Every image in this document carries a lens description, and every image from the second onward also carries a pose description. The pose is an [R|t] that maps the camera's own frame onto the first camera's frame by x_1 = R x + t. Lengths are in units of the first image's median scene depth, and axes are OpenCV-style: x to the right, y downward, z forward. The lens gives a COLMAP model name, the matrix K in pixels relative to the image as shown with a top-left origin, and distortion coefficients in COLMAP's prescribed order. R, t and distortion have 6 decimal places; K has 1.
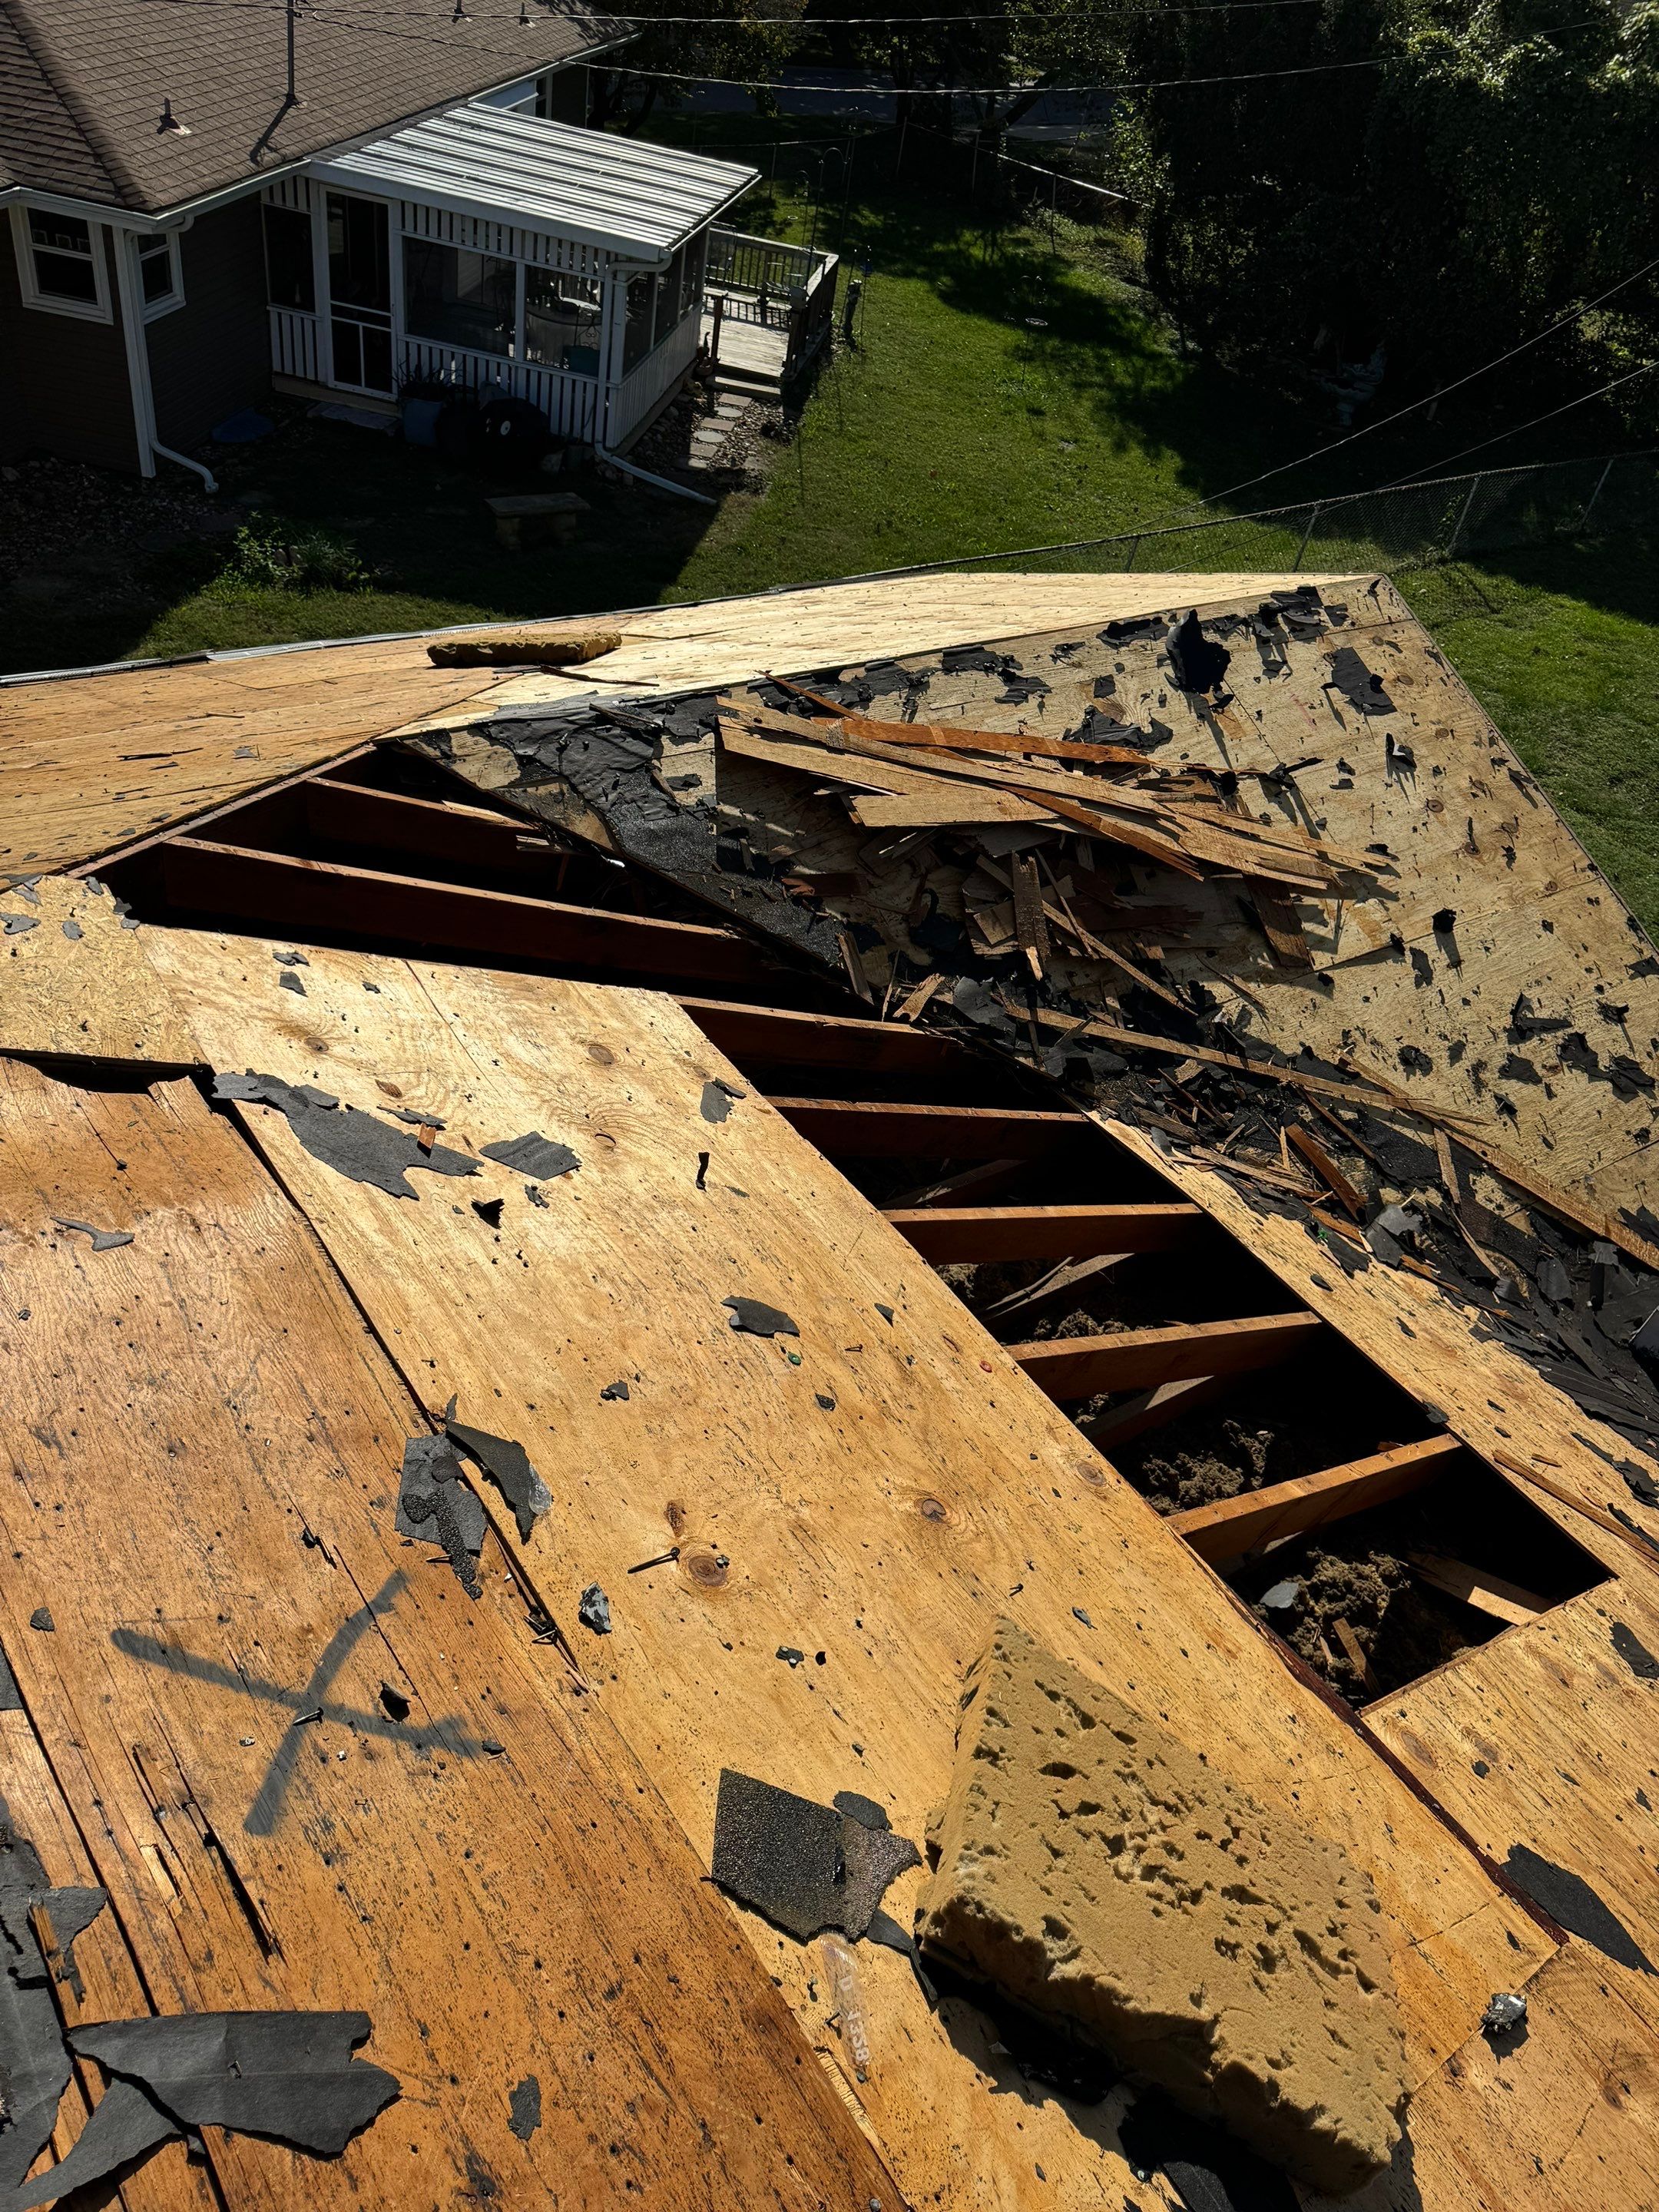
lens RADIAL K [[1609.5, 0, 829.5], [0, 1609.5, 1106.0], [0, 0, 1]] dist [0.045678, -0.044311]
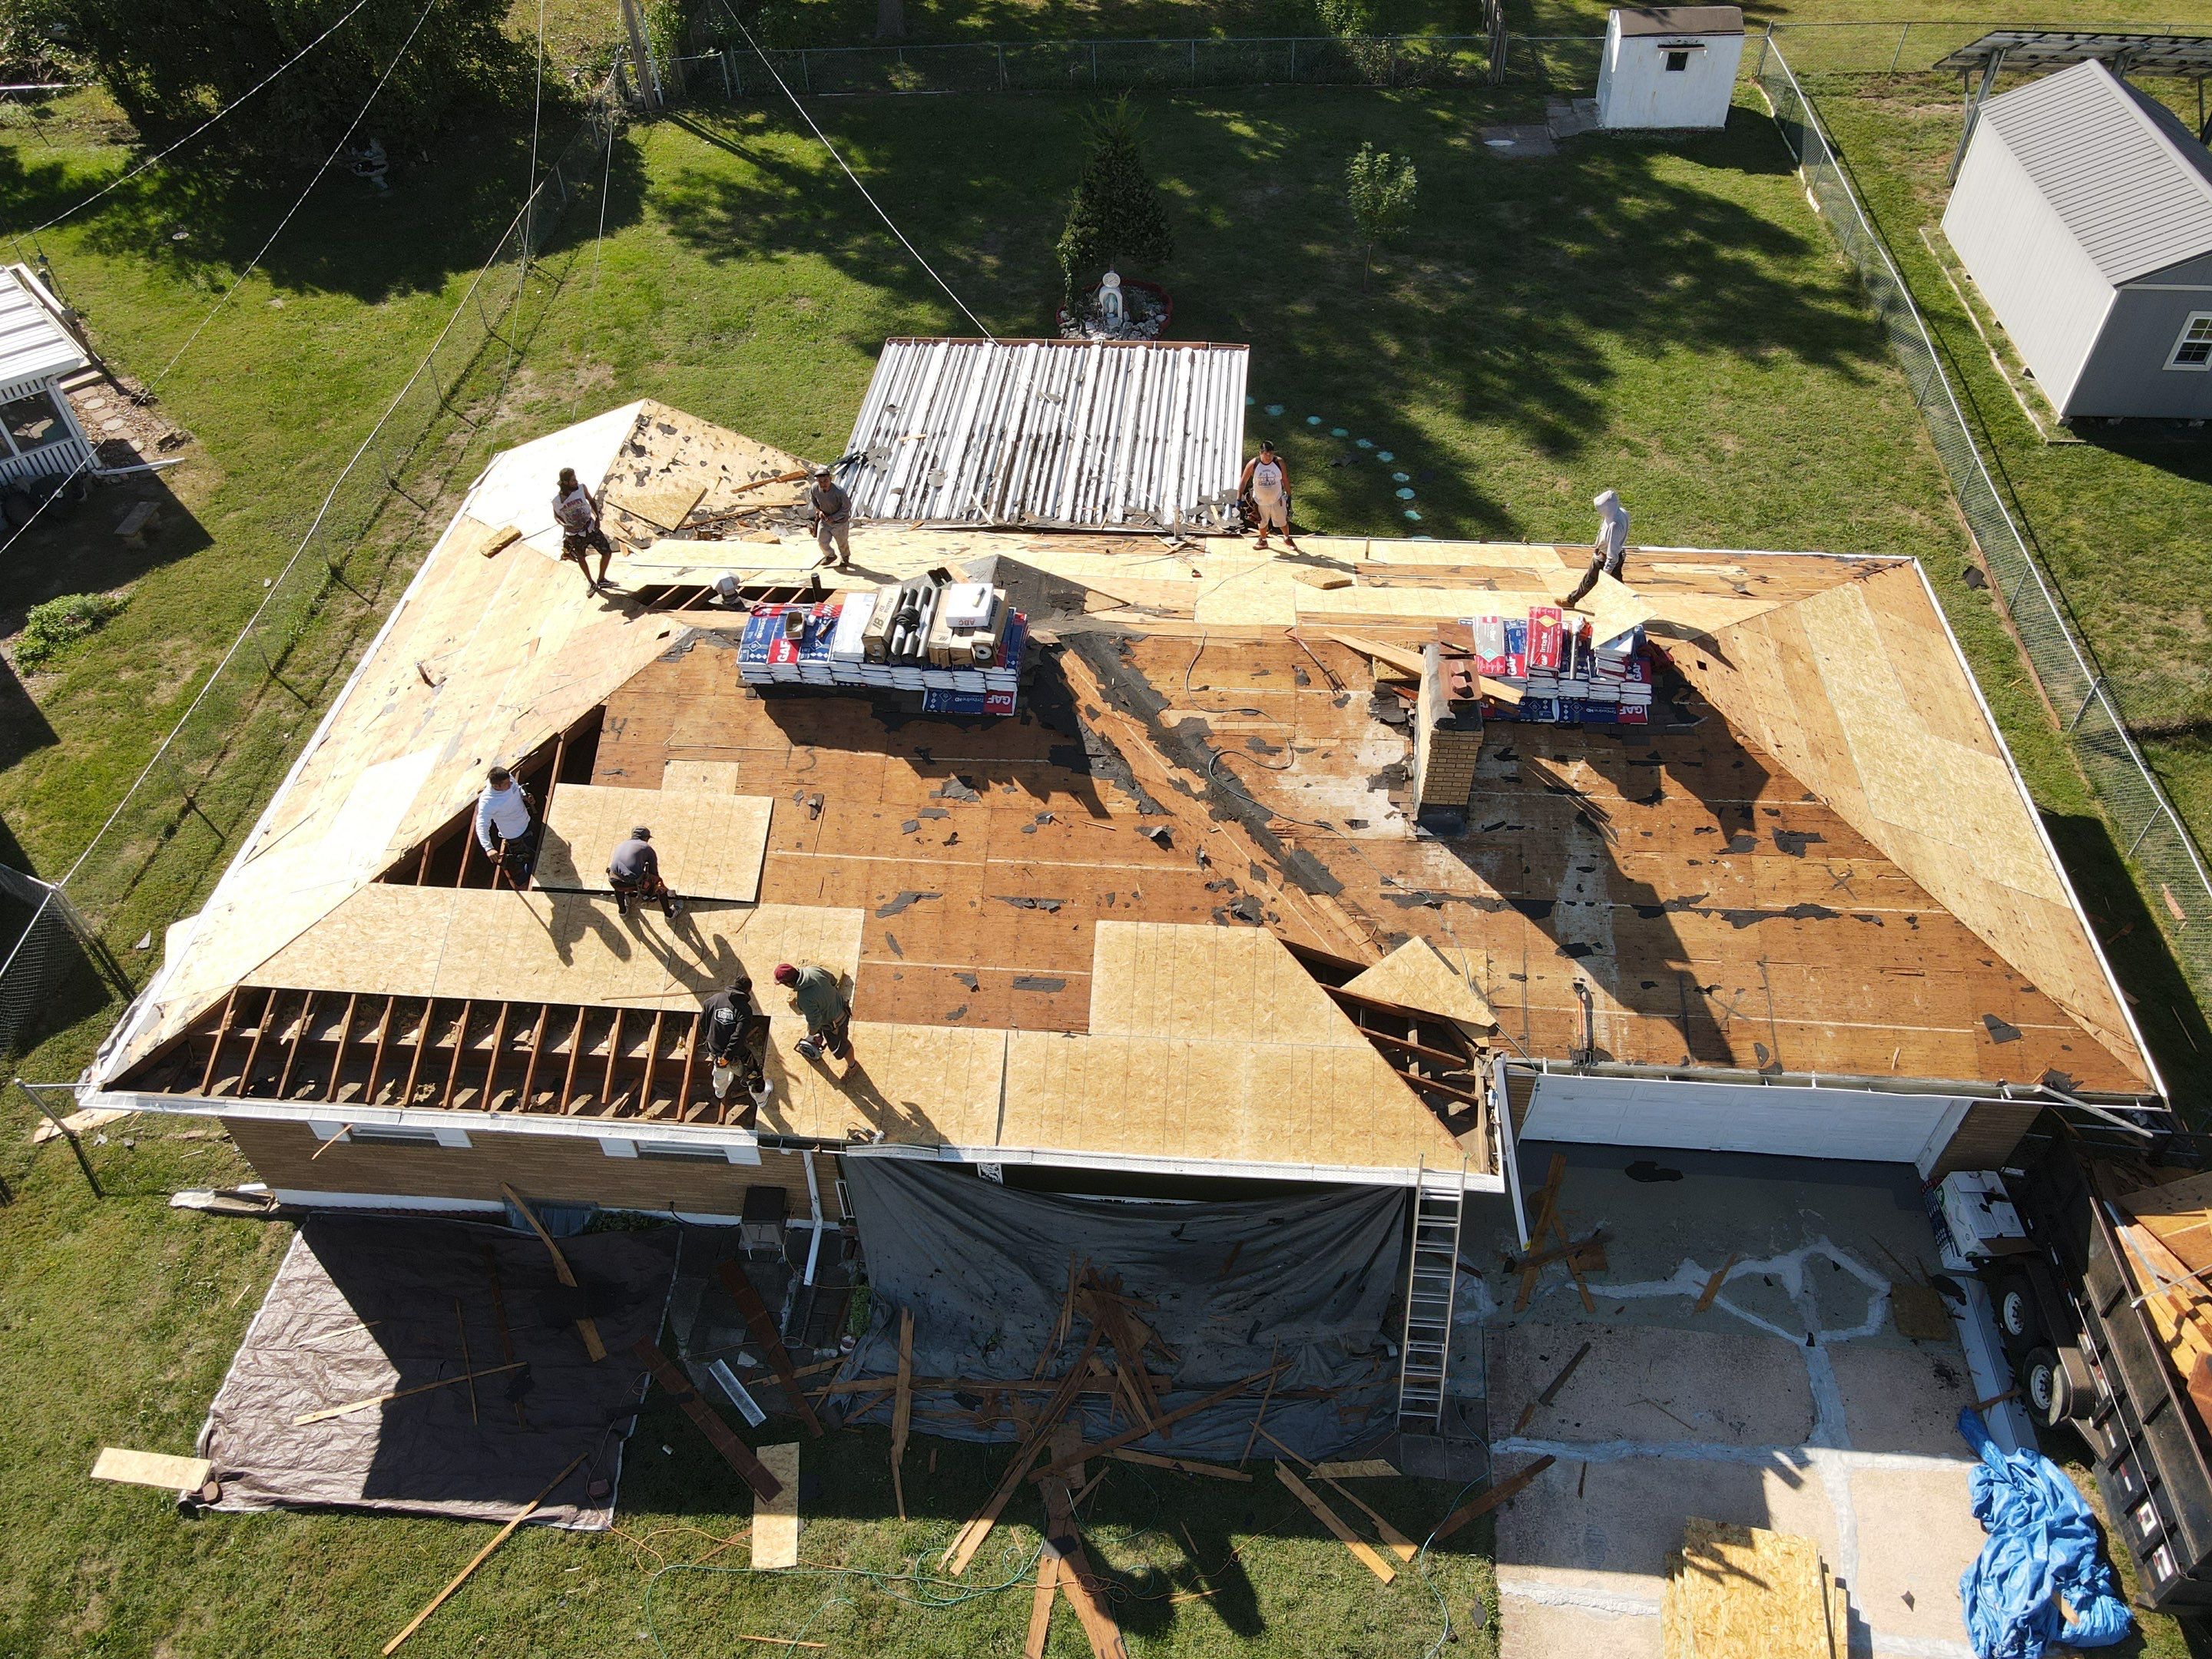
lens RADIAL K [[1609.5, 0, 1106.0], [0, 1609.5, 829.5], [0, 0, 1]] dist [0.045678, -0.044311]
pose [[0.634622, -0.655496, 0.409366, -1.287910], [0.583873, 0.753700, 0.301709, -0.080683], [-0.506308, 0.047547, 0.861041, -2.994067]]
